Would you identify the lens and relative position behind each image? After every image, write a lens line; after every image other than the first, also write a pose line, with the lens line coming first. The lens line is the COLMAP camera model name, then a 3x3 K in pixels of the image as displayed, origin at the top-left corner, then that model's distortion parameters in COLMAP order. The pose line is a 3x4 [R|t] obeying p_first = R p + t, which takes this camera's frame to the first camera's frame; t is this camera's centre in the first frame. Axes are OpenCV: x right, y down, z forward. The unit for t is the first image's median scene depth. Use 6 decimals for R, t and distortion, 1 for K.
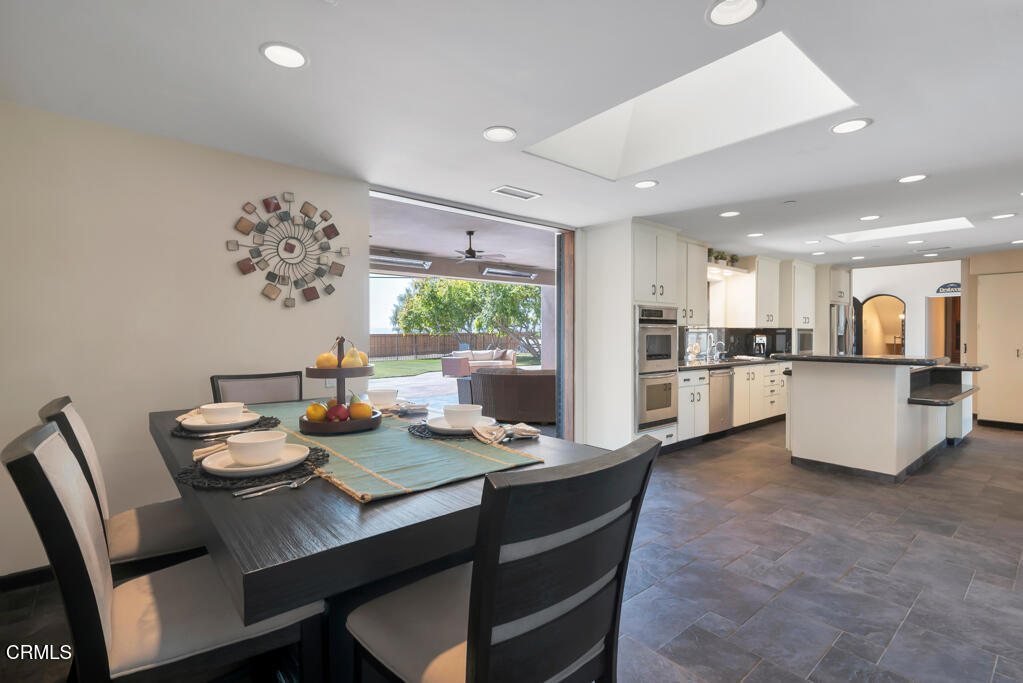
lens RADIAL K [[476.7, 0, 509.9], [0, 476.7, 332.4], [0, 0, 1]] dist [0.000512, -0.000001]
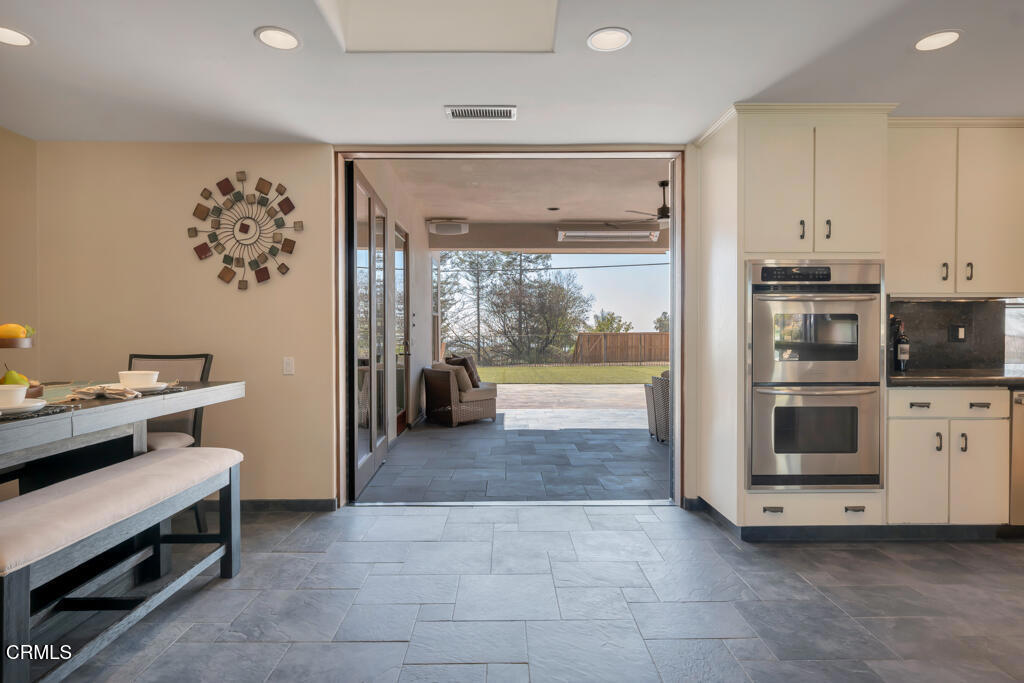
lens RADIAL K [[563.7, 0, 512.0], [0, 563.7, 341.5], [0, 0, 1]] dist [-0.000692, 0.000046]
pose [[0.769201, 0.007321, -0.638964, 0.432594], [0.004349, 0.999851, 0.016690, 0.022748], [0.638992, -0.015617, 0.769055, 0.287793]]
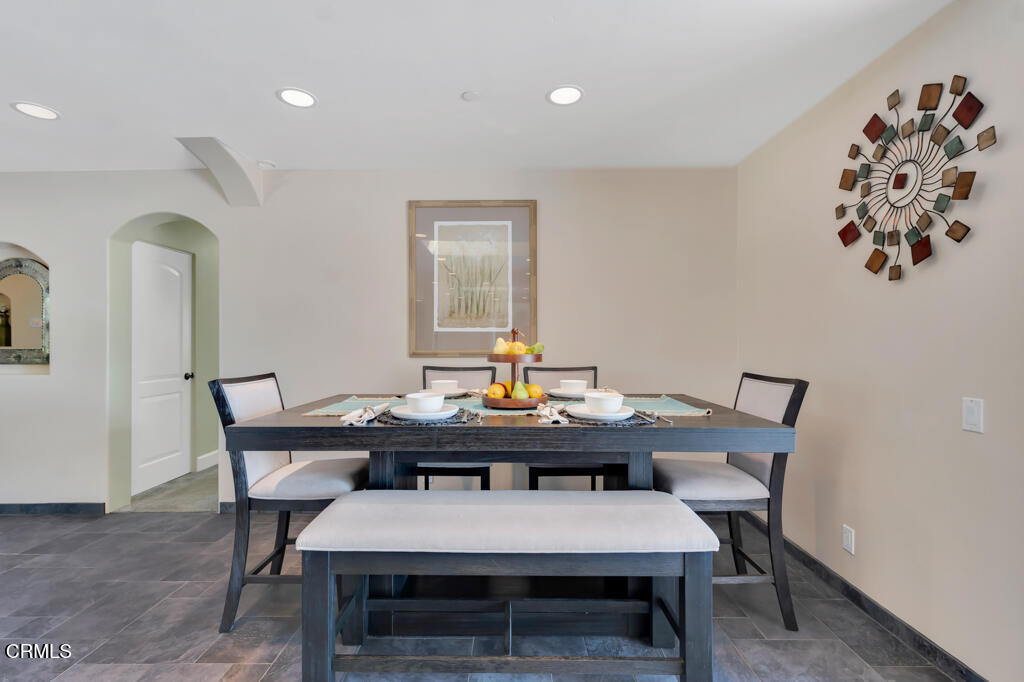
lens RADIAL K [[451.1, 0, 512.0], [0, 451.1, 341.0], [0, 0, 1]] dist [0.001016, 0.000139]
pose [[-0.655326, -0.001765, -0.755344, 0.181834], [0.003175, 0.999982, -0.005091, 0.016399], [0.755340, -0.005734, -0.655308, 0.625246]]
